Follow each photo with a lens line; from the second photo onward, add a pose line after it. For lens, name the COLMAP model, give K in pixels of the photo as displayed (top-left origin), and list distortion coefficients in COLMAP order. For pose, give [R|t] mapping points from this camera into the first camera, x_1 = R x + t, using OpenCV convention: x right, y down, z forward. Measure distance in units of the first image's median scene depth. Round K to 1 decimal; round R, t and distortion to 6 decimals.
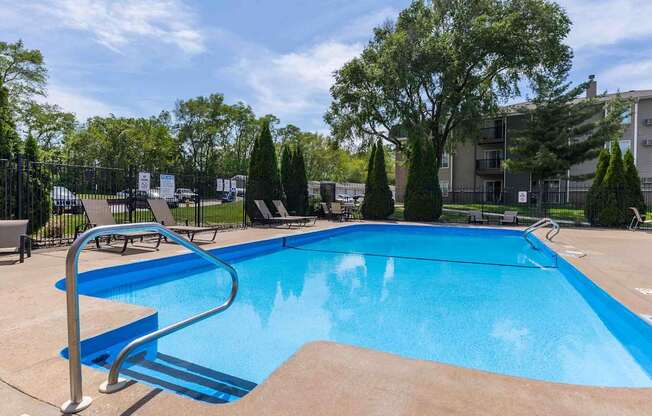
lens RADIAL K [[352.9, 0, 325.1], [0, 352.9, 207.9], [0, 0, 1]] dist [0.008109, 0.001707]
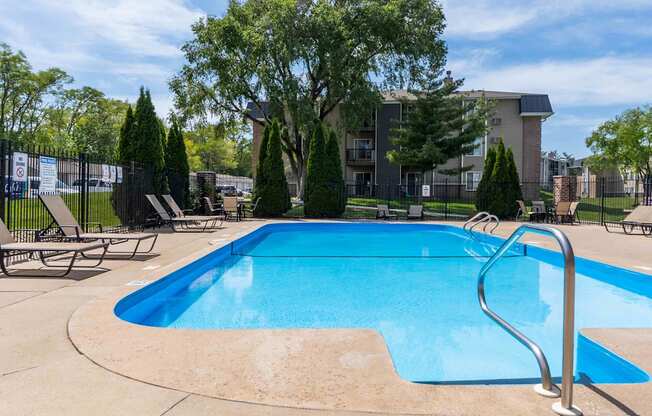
lens RADIAL K [[436.1, 0, 330.2], [0, 436.1, 201.7], [0, 0, 1]] dist [0.004885, 0.002602]
pose [[0.902910, -0.009046, 0.429733, -0.146004], [0.009989, 0.999950, 0.000063, -0.002441], [-0.429713, 0.004236, 0.902956, 0.018646]]
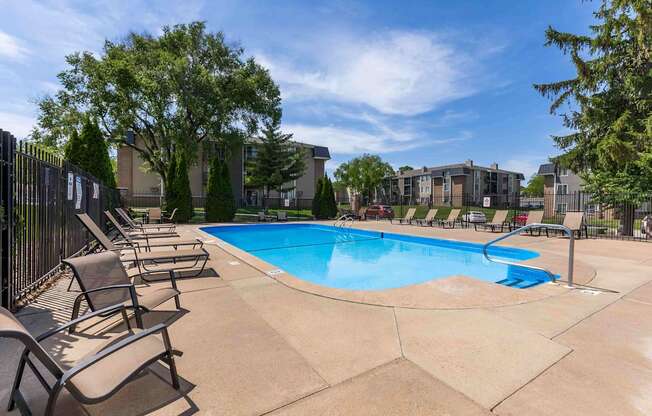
lens RADIAL K [[287.6, 0, 324.3], [0, 287.6, 208.1], [0, 0, 1]] dist [0.007705, -0.001356]
pose [[0.554293, -0.018579, 0.832114, -0.302907], [0.020031, 0.999759, 0.008979, -0.011506], [-0.832081, 0.011692, 0.554532, 0.112665]]
